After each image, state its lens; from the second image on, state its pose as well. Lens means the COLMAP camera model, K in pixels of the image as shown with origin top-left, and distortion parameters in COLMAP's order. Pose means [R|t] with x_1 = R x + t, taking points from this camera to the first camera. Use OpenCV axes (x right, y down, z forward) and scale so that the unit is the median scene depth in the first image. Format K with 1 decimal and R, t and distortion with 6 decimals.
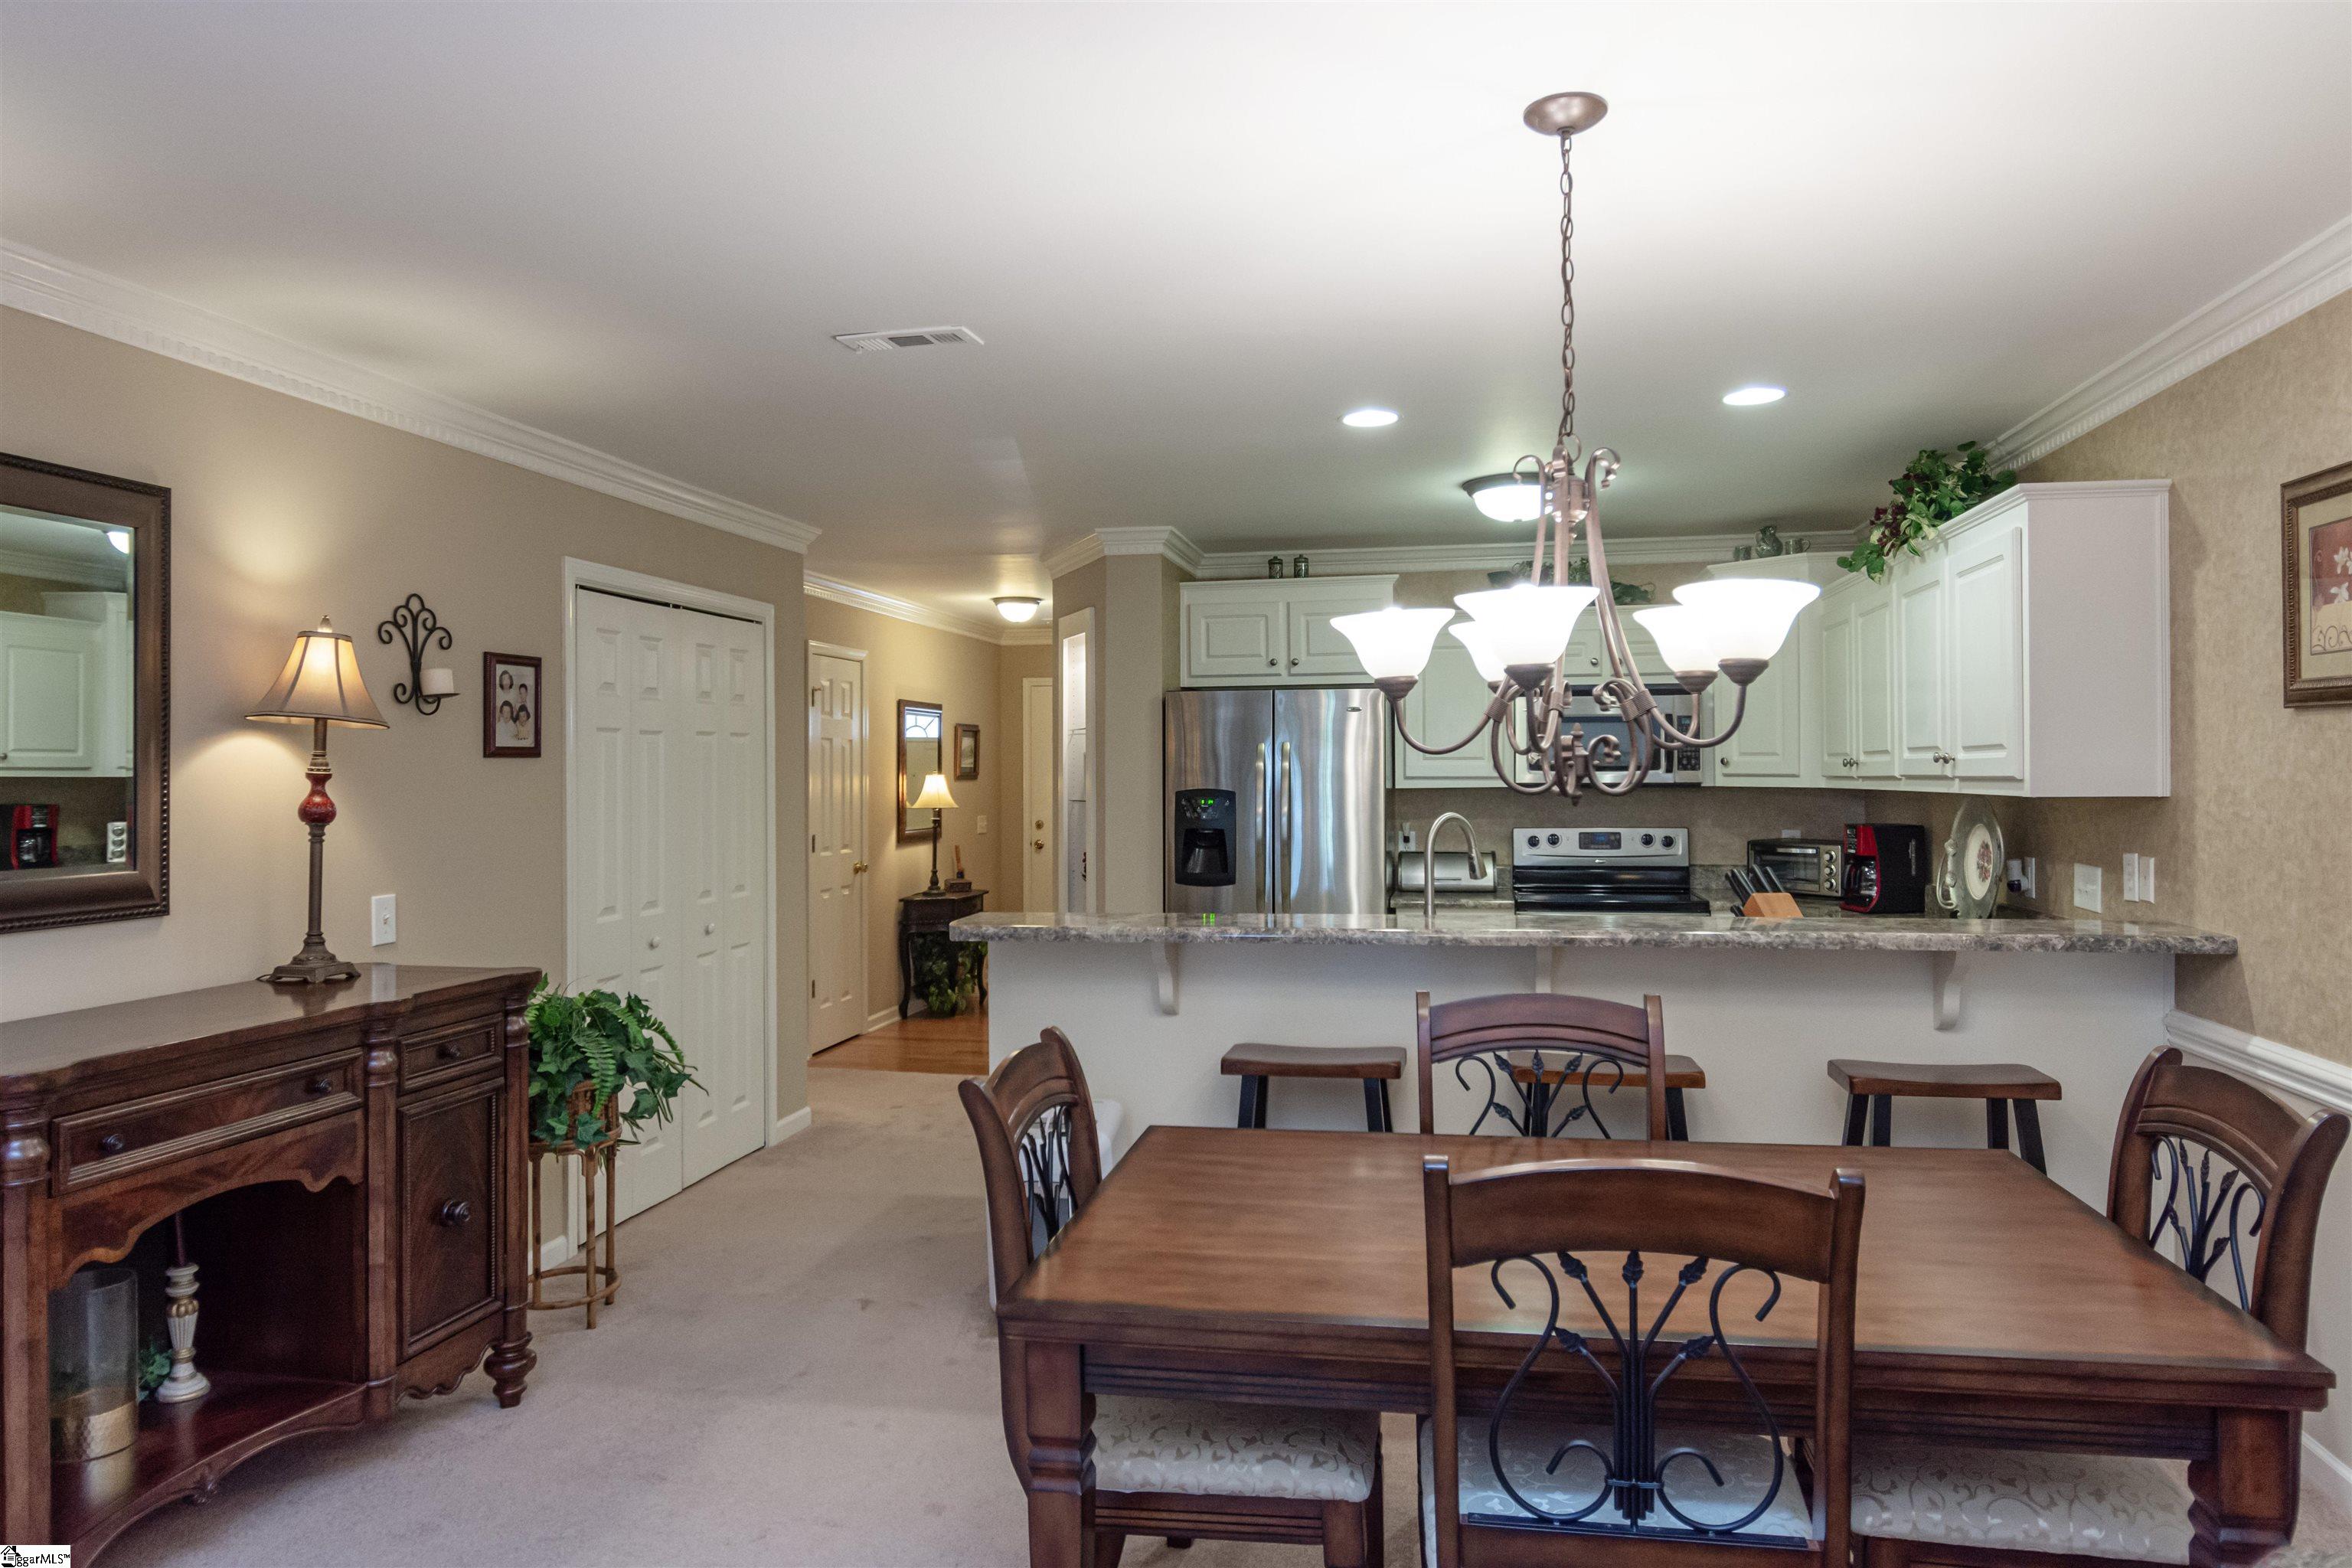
lens RADIAL K [[1541.2, 0, 1176.0], [0, 1541.2, 784.0], [0, 0, 1]] dist [-0.009554, -0.002978]
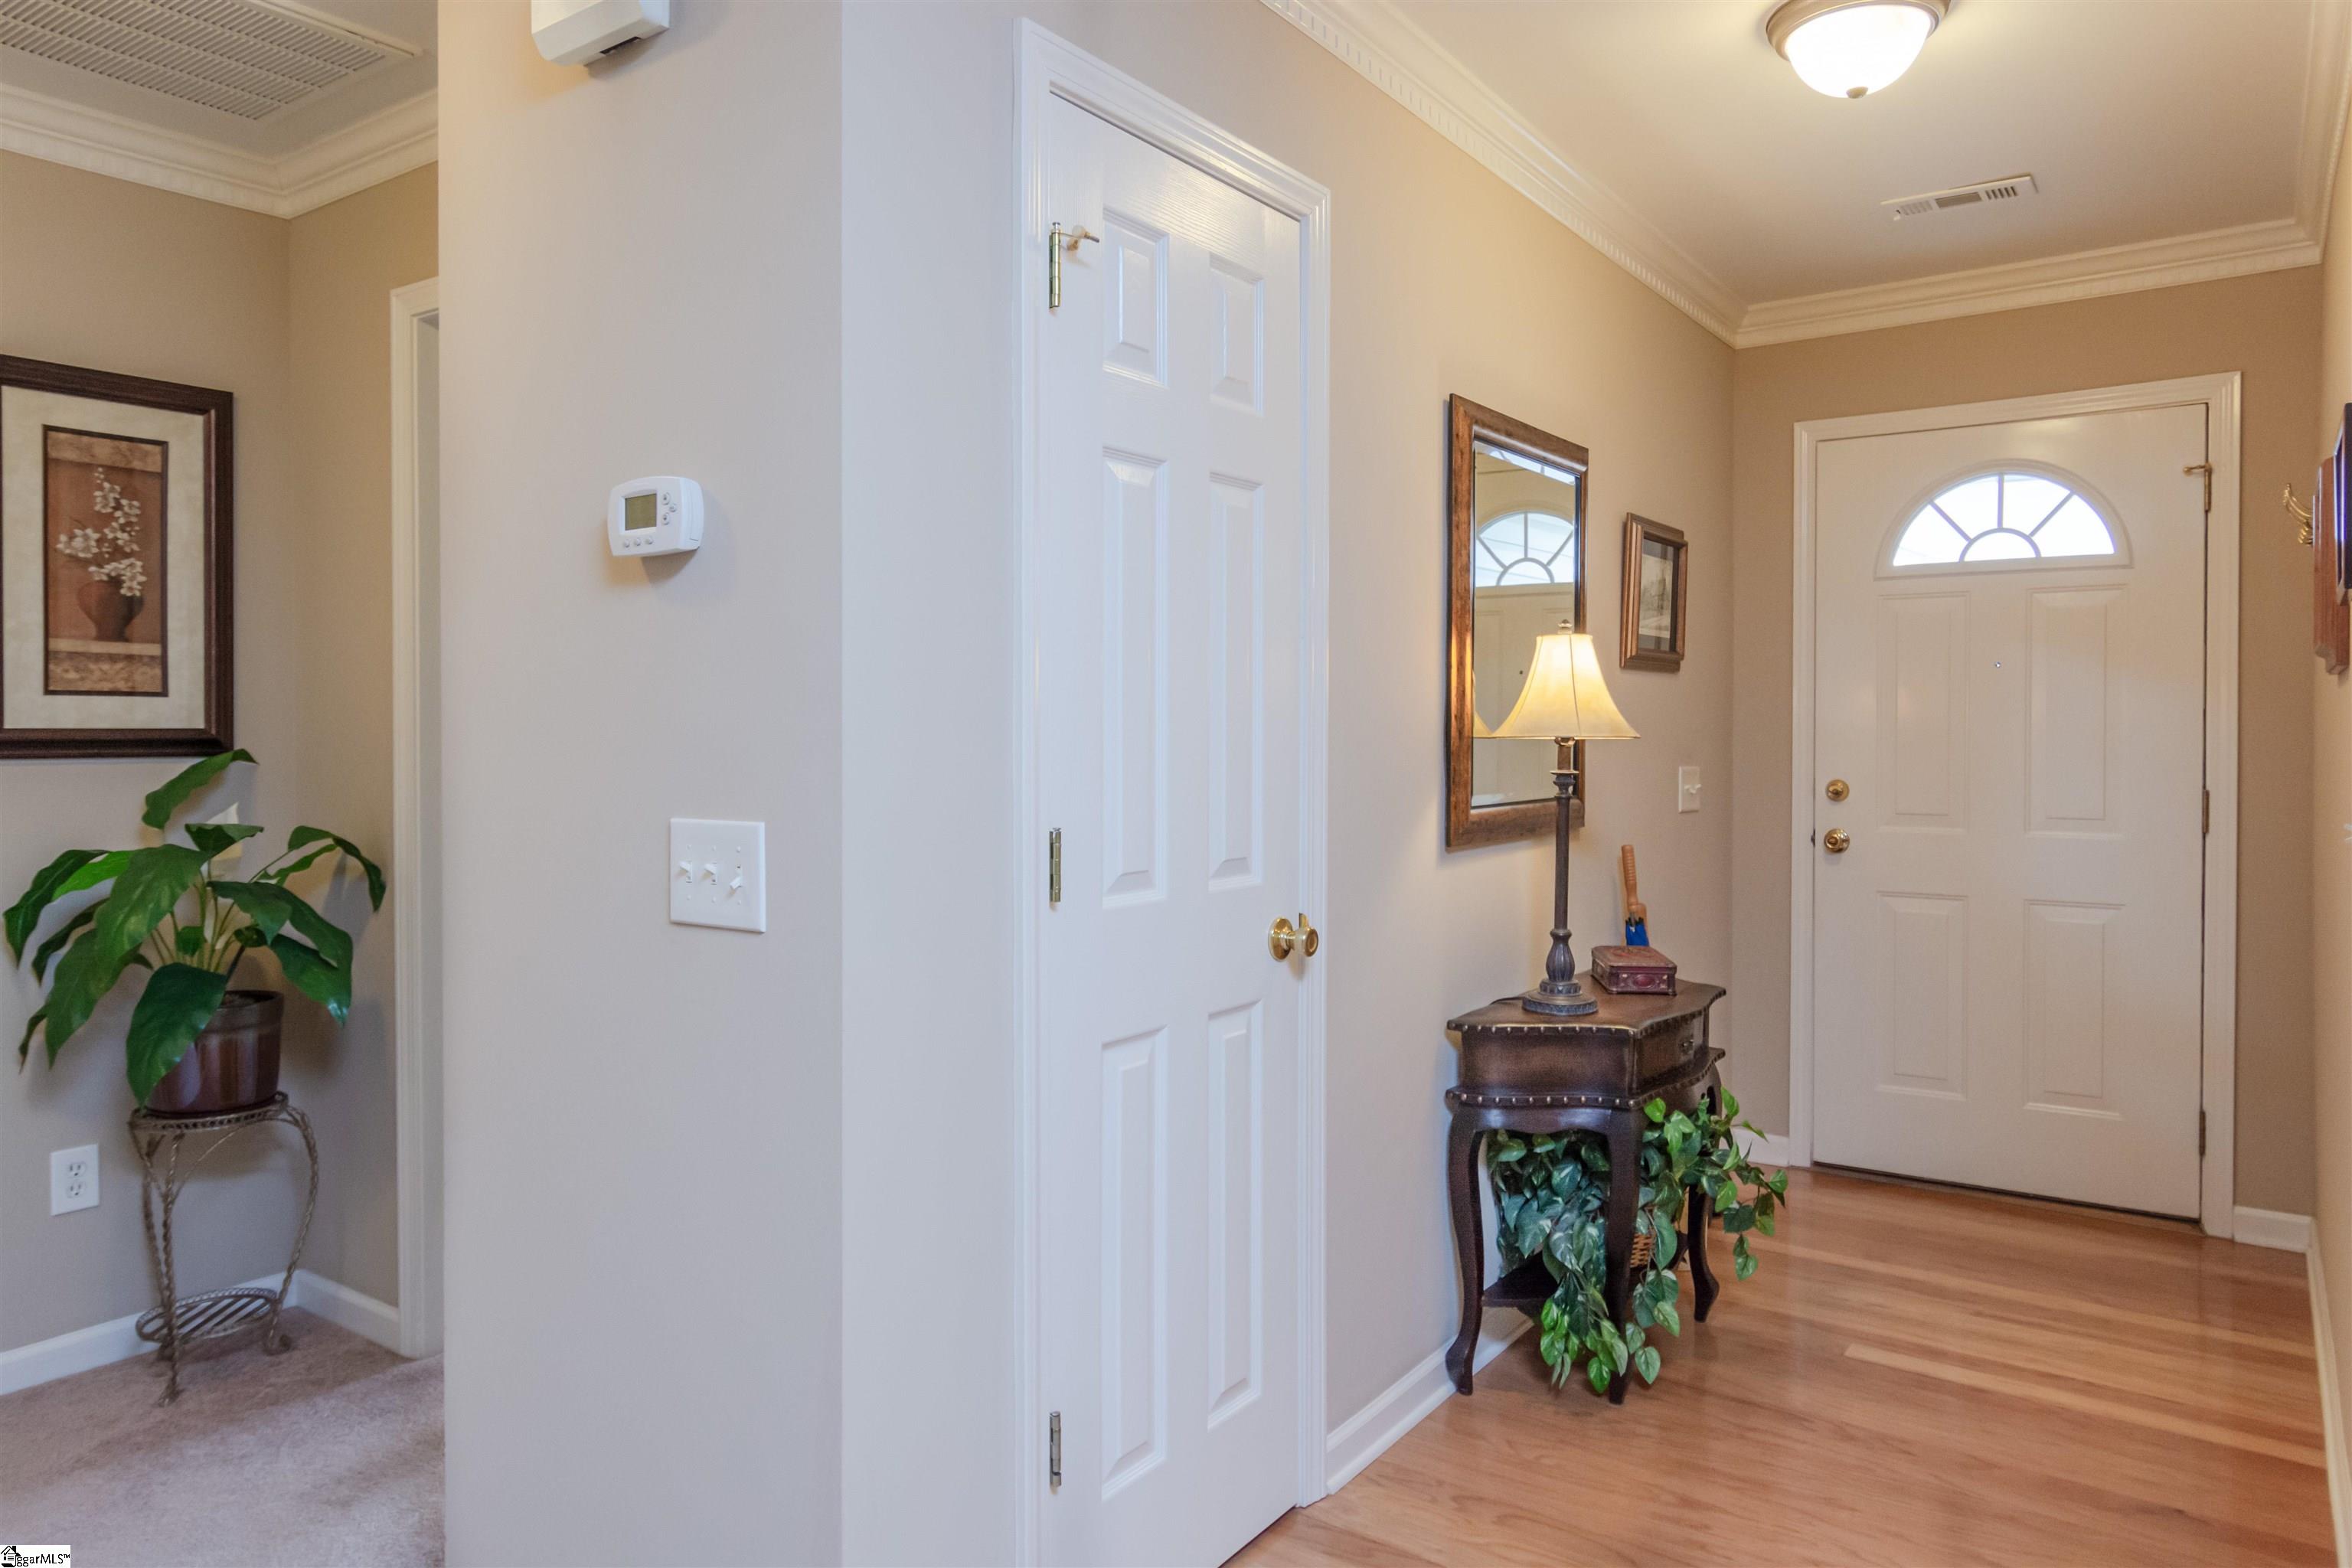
lens RADIAL K [[1446.4, 0, 1176.0], [0, 1446.4, 784.0], [0, 0, 1]] dist [0.060335, -0.000219]
pose [[0.914591, 0.013343, -0.404159, -0.157542], [-0.002502, 0.999623, 0.027340, 0.025401], [0.404372, -0.023993, 0.914280, 1.010086]]
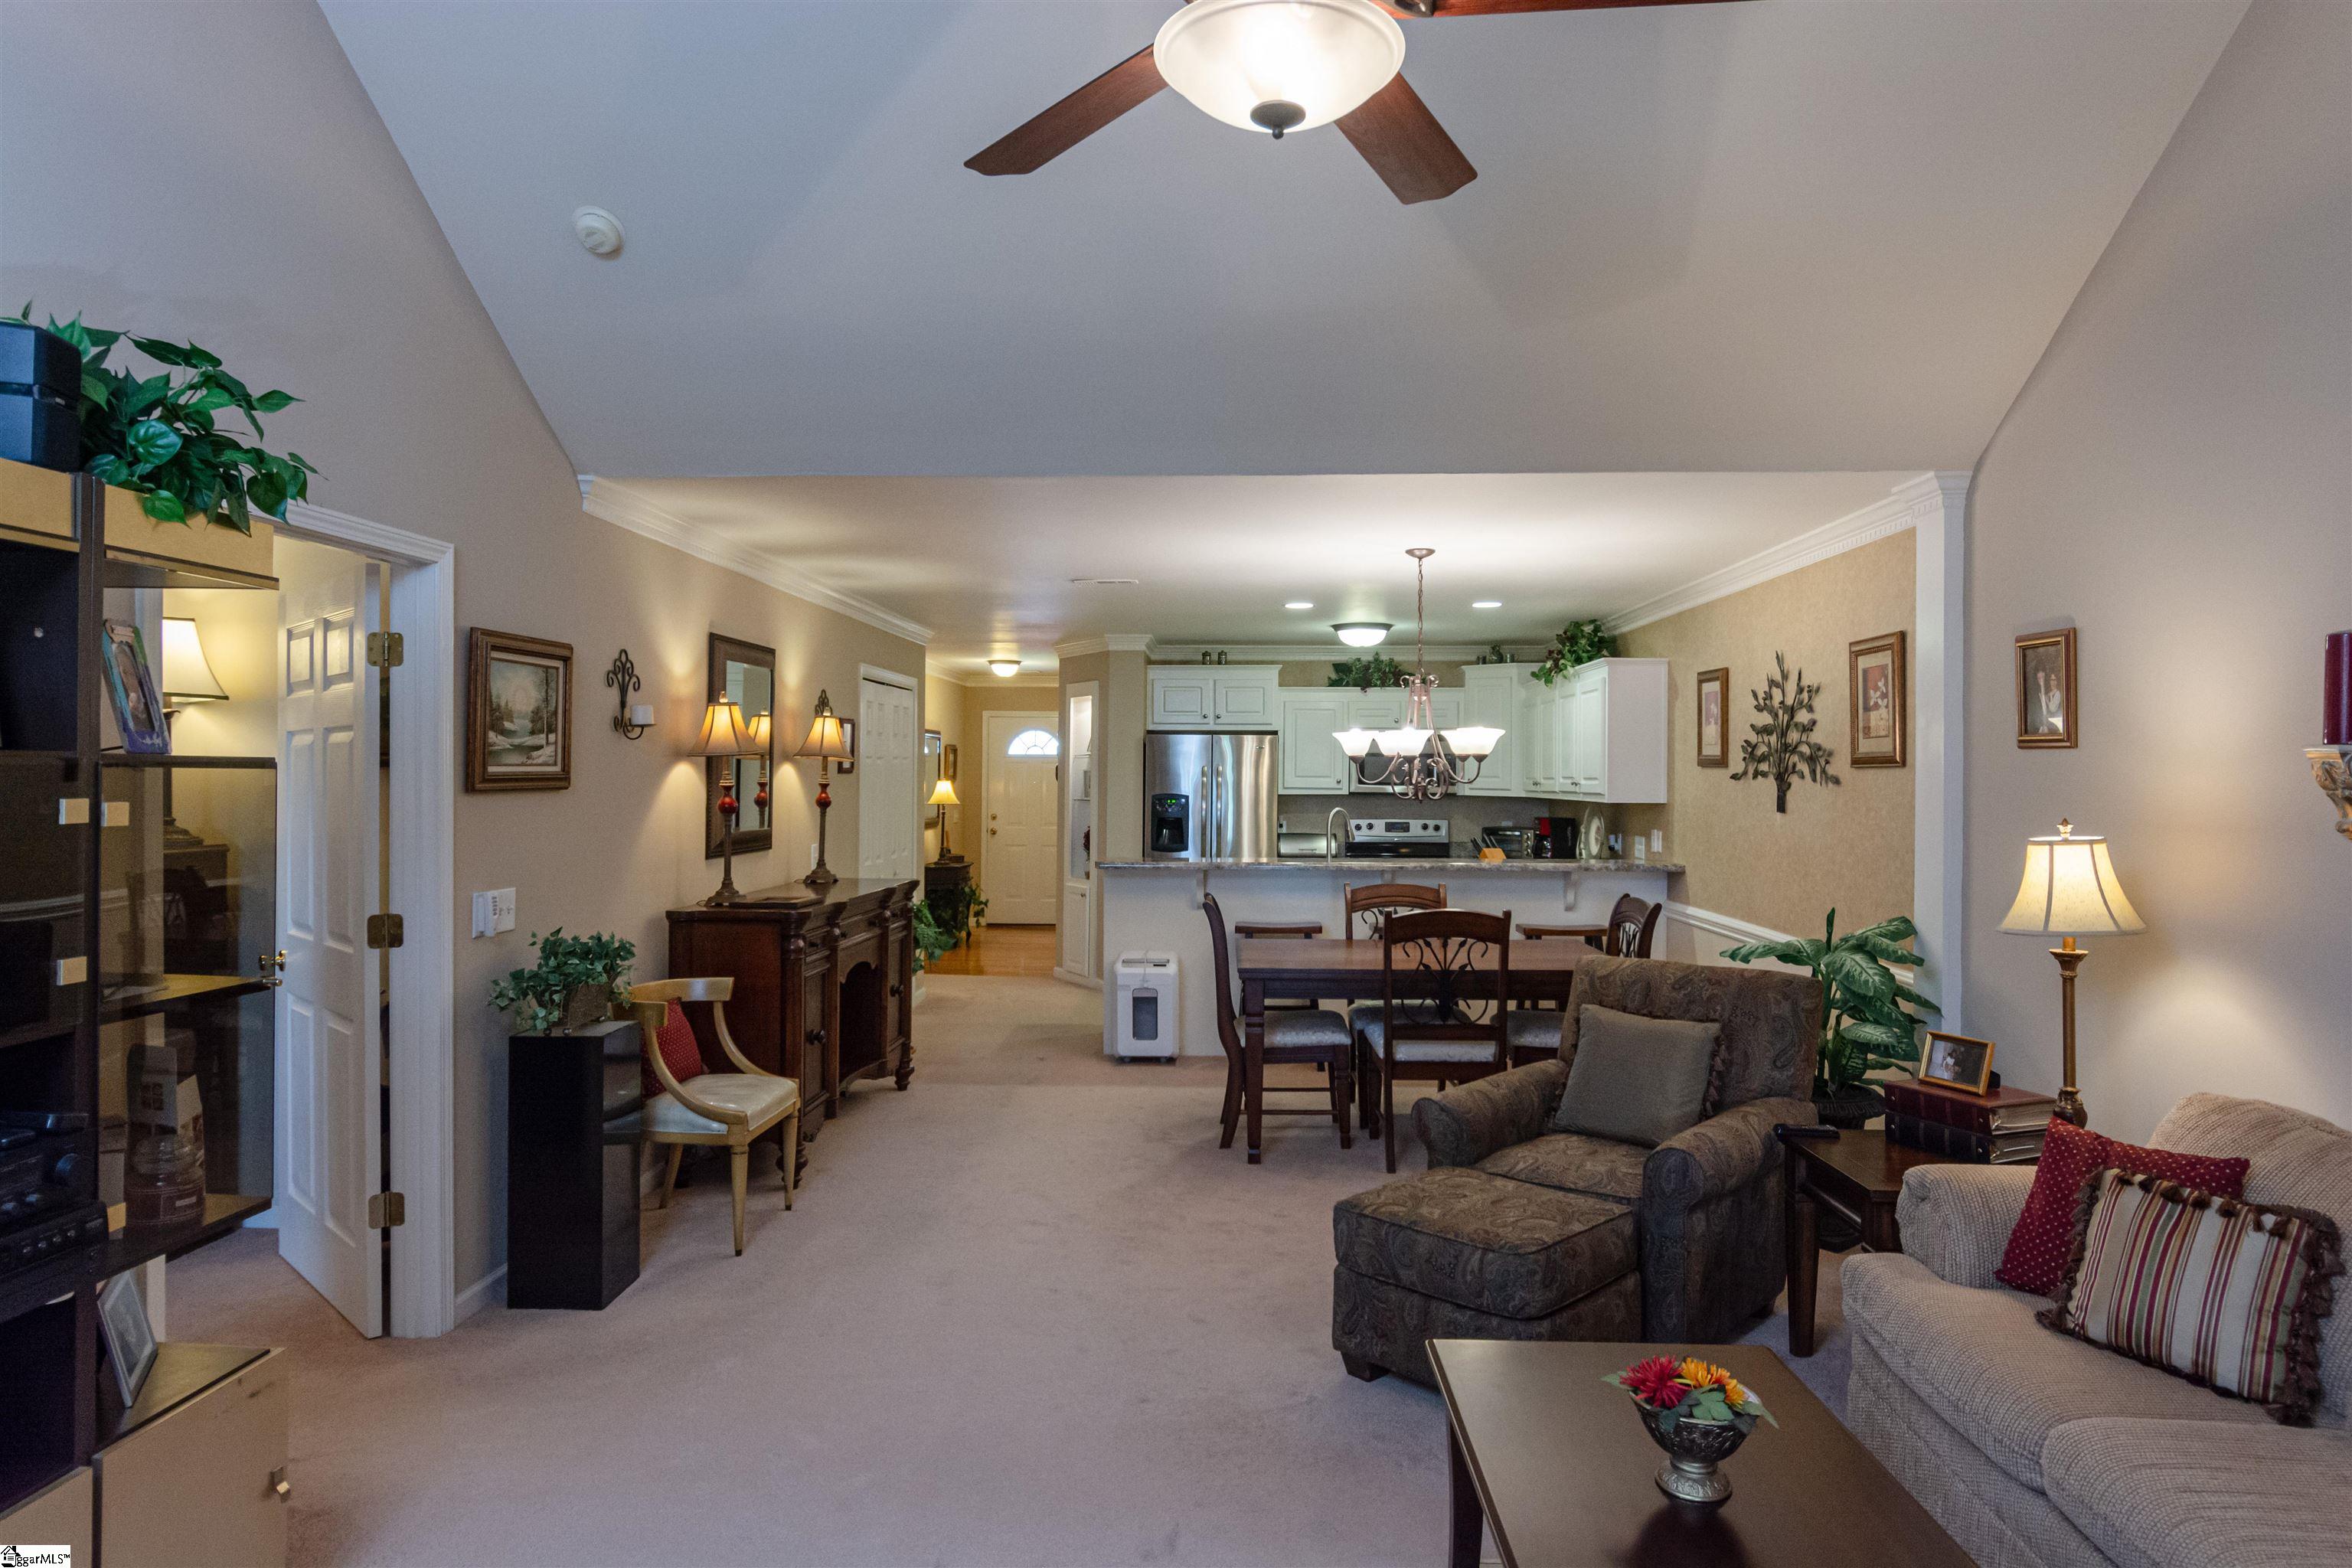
lens RADIAL K [[1541.2, 0, 1176.0], [0, 1541.2, 784.0], [0, 0, 1]] dist [-0.009554, -0.002978]
pose [[0.987643, 0.011712, 0.156281, -0.245835], [-0.011587, 0.999931, -0.001711, -0.004498], [-0.156290, -0.000121, 0.987711, -0.672880]]
